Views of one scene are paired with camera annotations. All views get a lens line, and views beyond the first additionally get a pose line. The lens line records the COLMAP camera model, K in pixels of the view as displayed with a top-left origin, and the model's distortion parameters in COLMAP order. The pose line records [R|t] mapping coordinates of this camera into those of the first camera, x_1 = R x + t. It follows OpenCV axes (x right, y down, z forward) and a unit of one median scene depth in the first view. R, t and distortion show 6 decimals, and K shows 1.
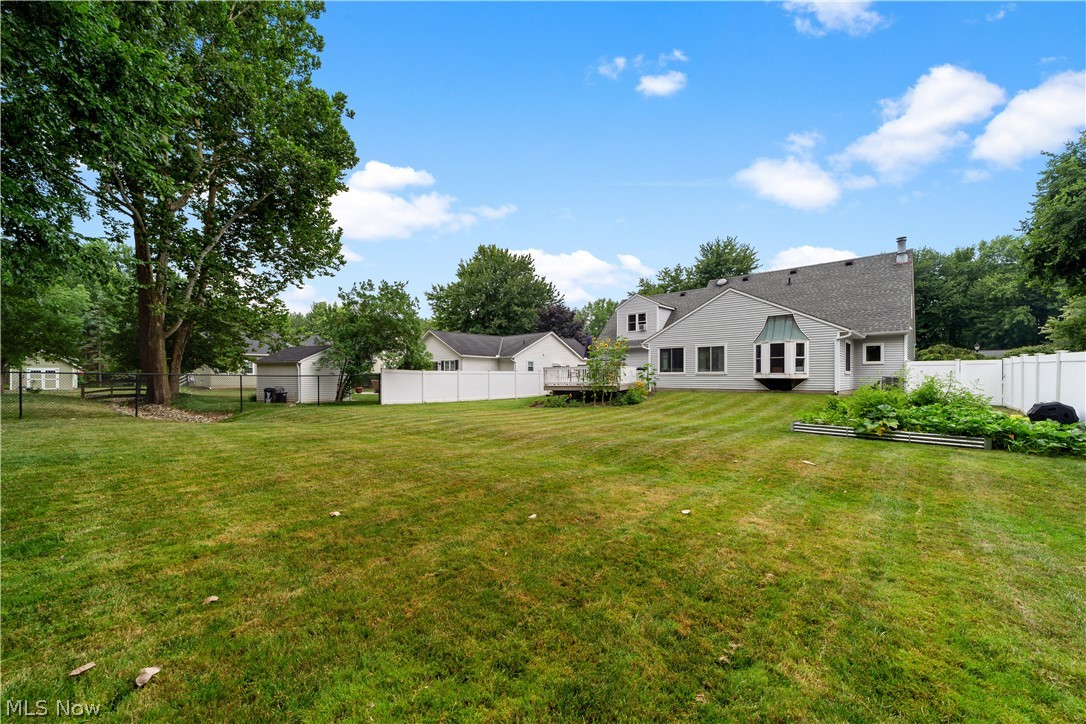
lens RADIAL K [[418.6, 0, 540.9], [0, 418.6, 370.3], [0, 0, 1]] dist [-0.014790, 0.006944]
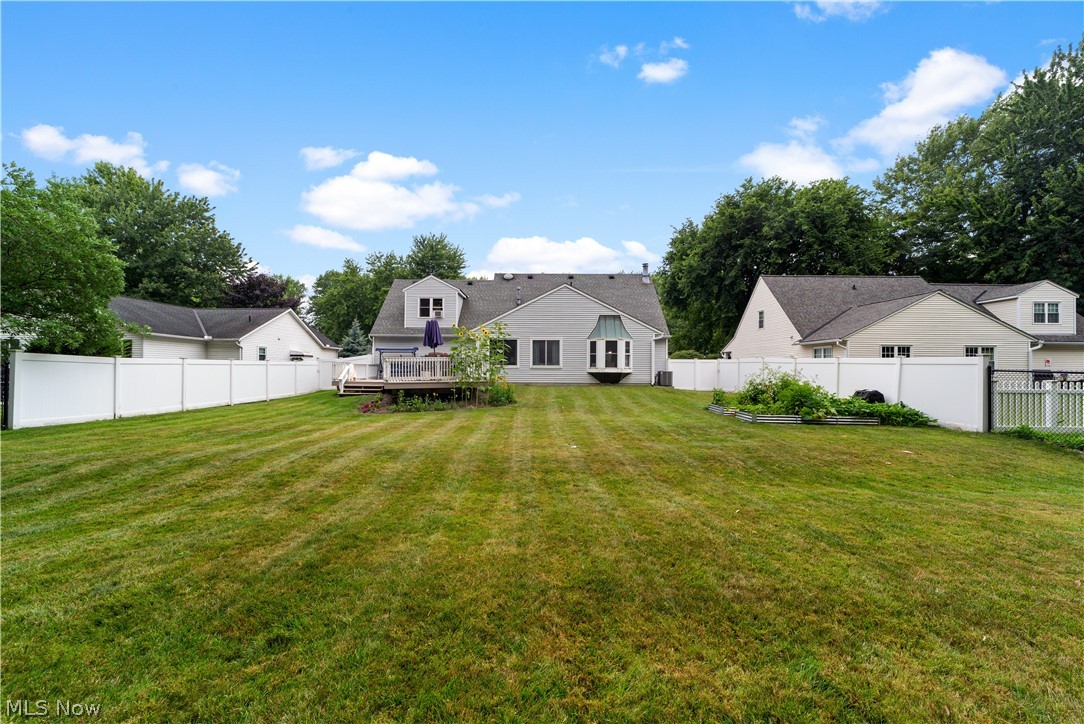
lens RADIAL K [[417.9, 0, 542.5], [0, 417.9, 365.0], [0, 0, 1]] dist [-0.014790, 0.006944]
pose [[0.738438, 0.011732, 0.674219, -0.244023], [-0.016509, 0.999863, 0.000683, 0.001505], [-0.674119, -0.011635, 0.738531, 0.251659]]
